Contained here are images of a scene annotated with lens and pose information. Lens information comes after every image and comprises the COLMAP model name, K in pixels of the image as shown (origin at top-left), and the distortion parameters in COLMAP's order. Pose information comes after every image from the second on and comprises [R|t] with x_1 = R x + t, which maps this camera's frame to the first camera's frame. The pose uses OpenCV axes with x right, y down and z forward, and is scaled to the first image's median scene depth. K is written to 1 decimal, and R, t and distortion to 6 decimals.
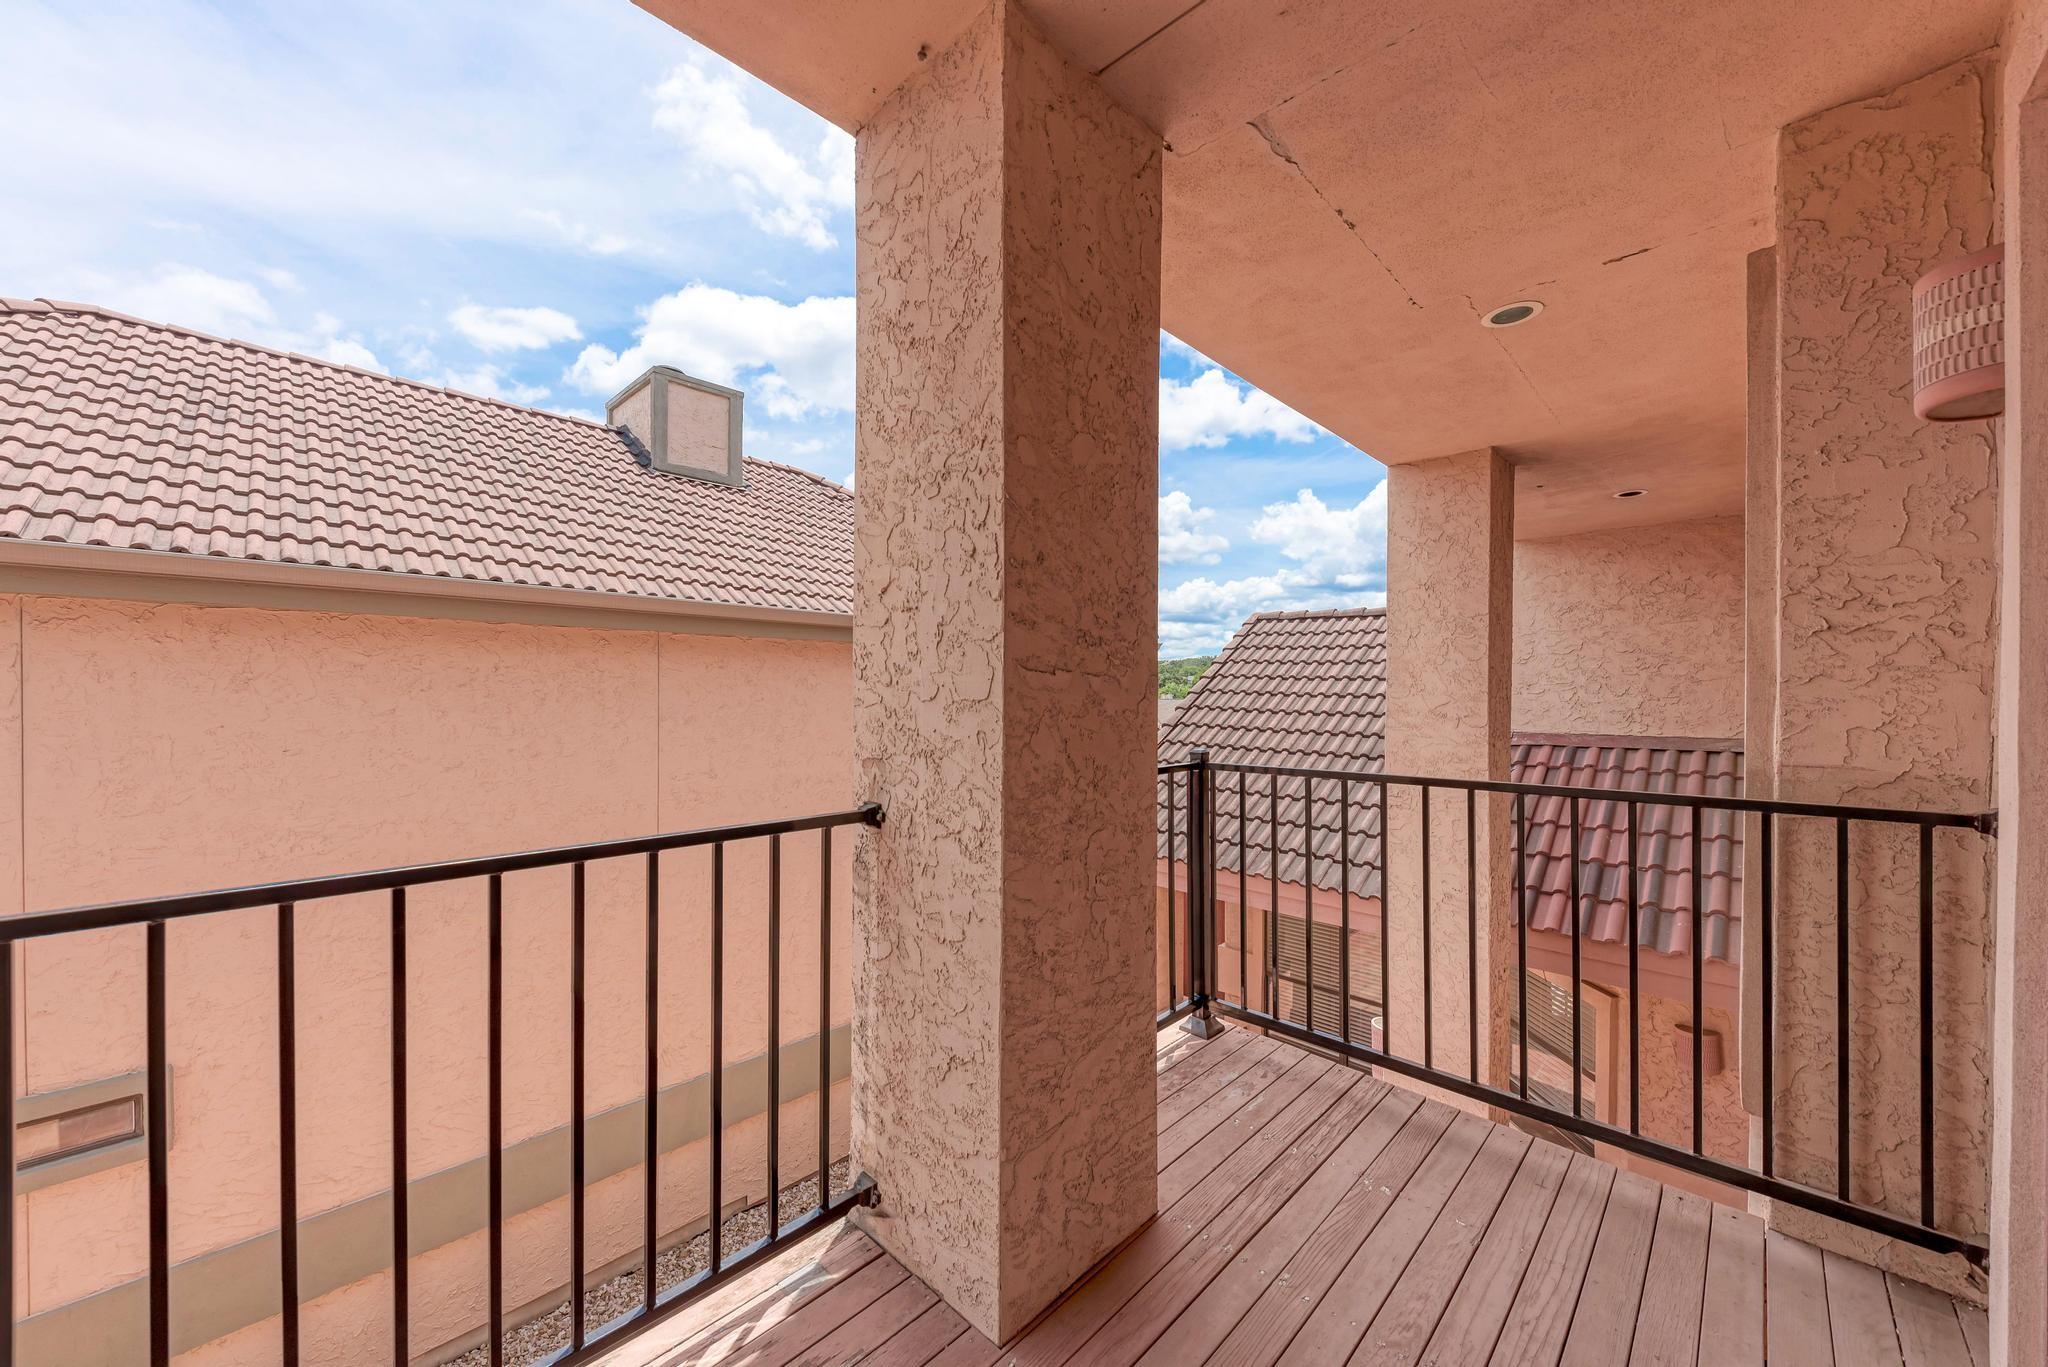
lens RADIAL K [[756.0, 0, 1020.8], [0, 756.0, 693.8], [0, 0, 1]] dist [-0.000214, -0.000096]
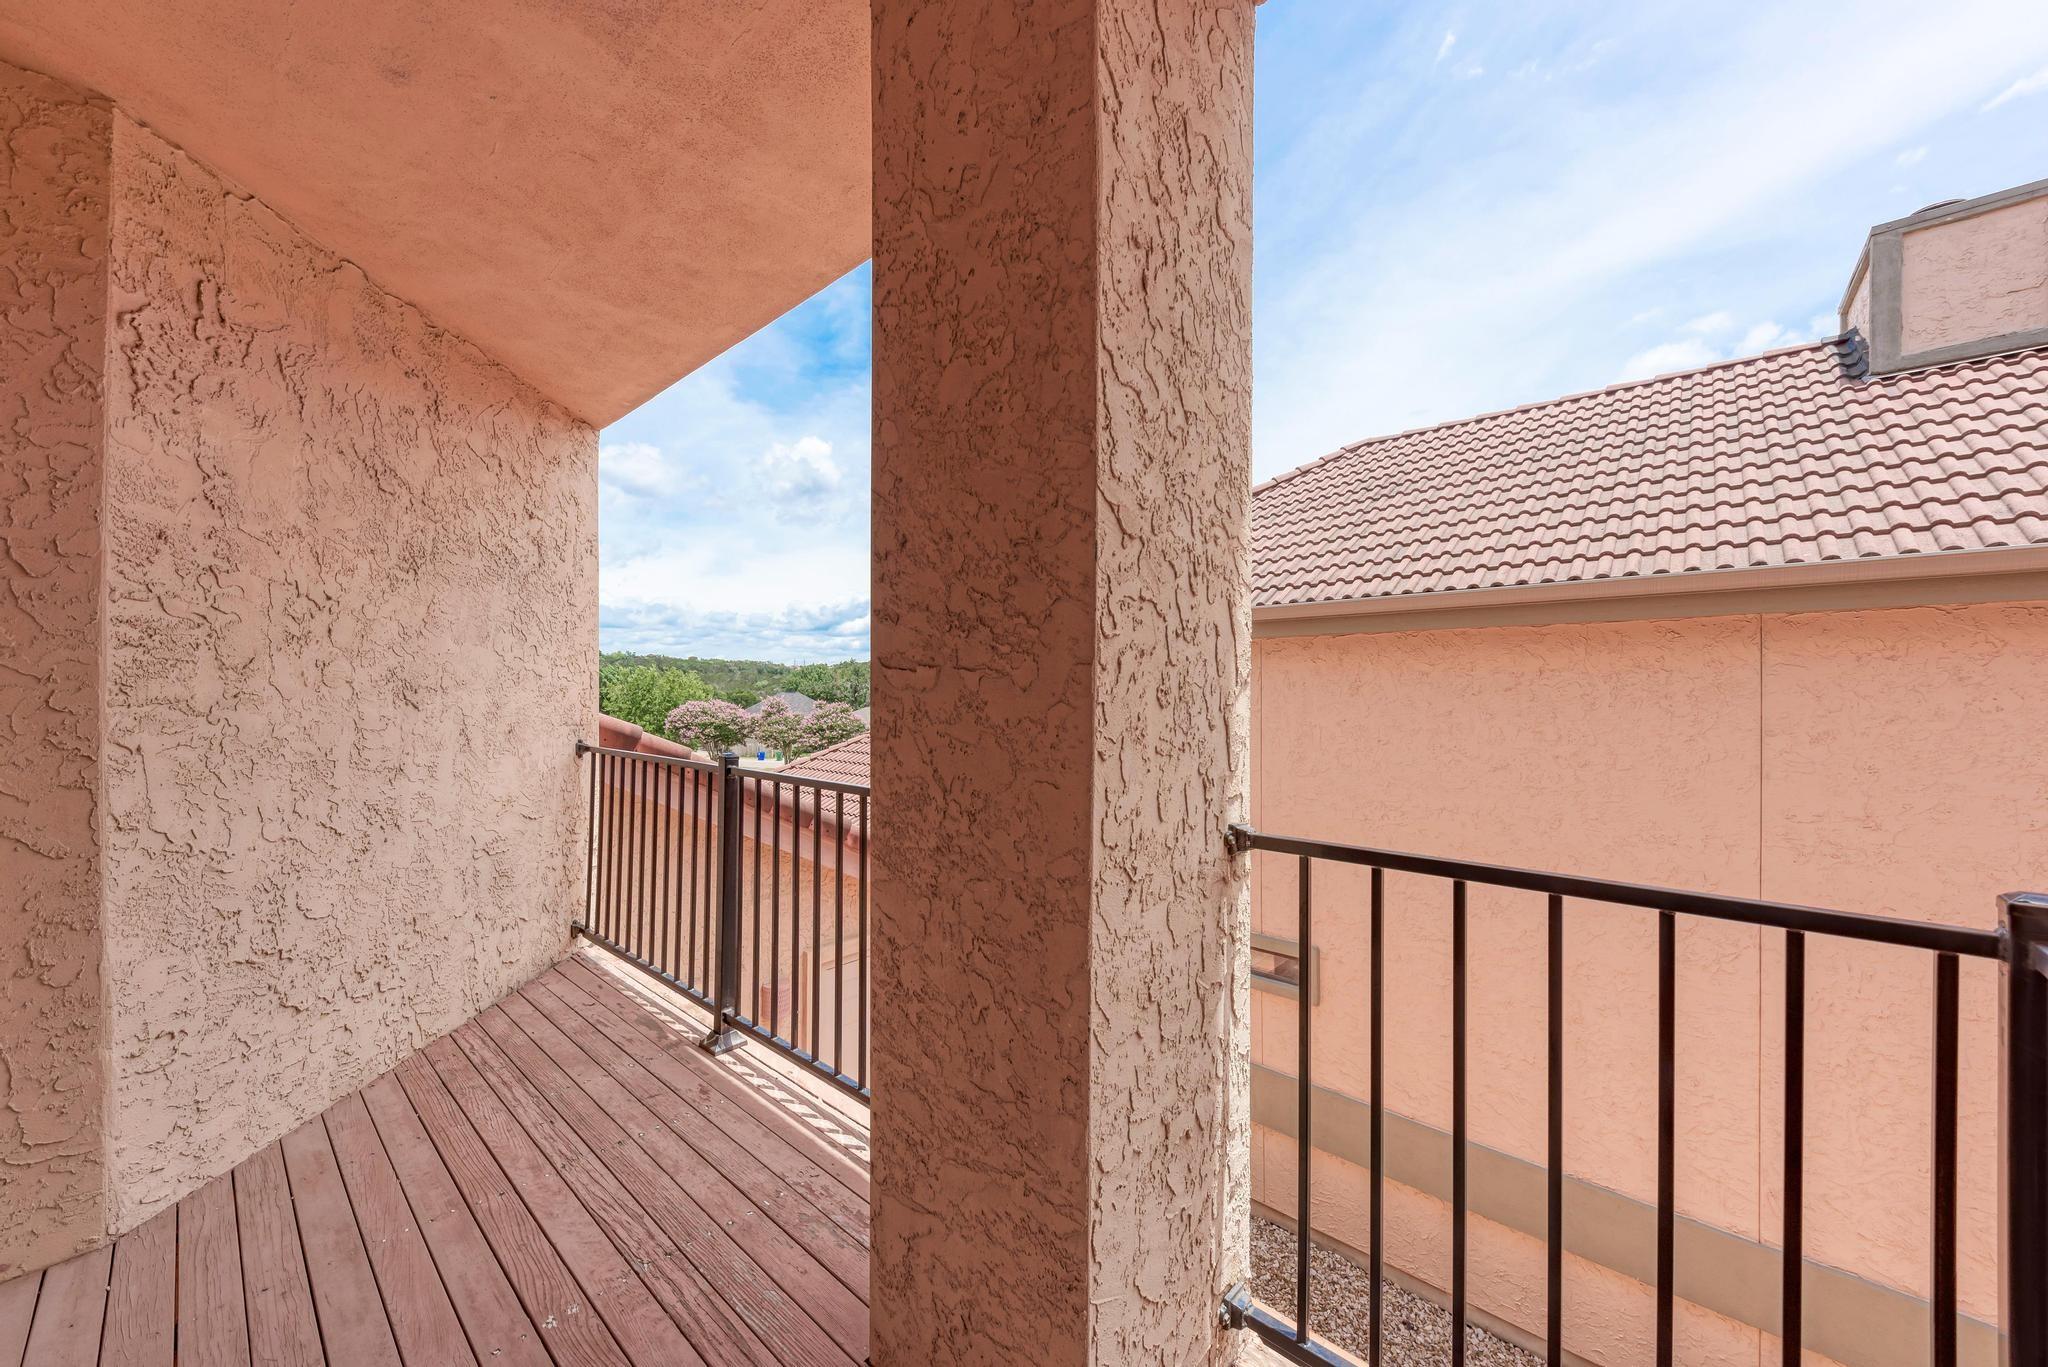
lens RADIAL K [[740.8, 0, 1028.2], [0, 740.8, 693.4], [0, 0, 1]] dist [0.012091, -0.007205]
pose [[0.043524, -0.002738, -0.999049, 0.814331], [-0.004904, 0.999984, -0.002955, 0.000964], [0.999040, 0.005028, 0.043510, 0.996977]]
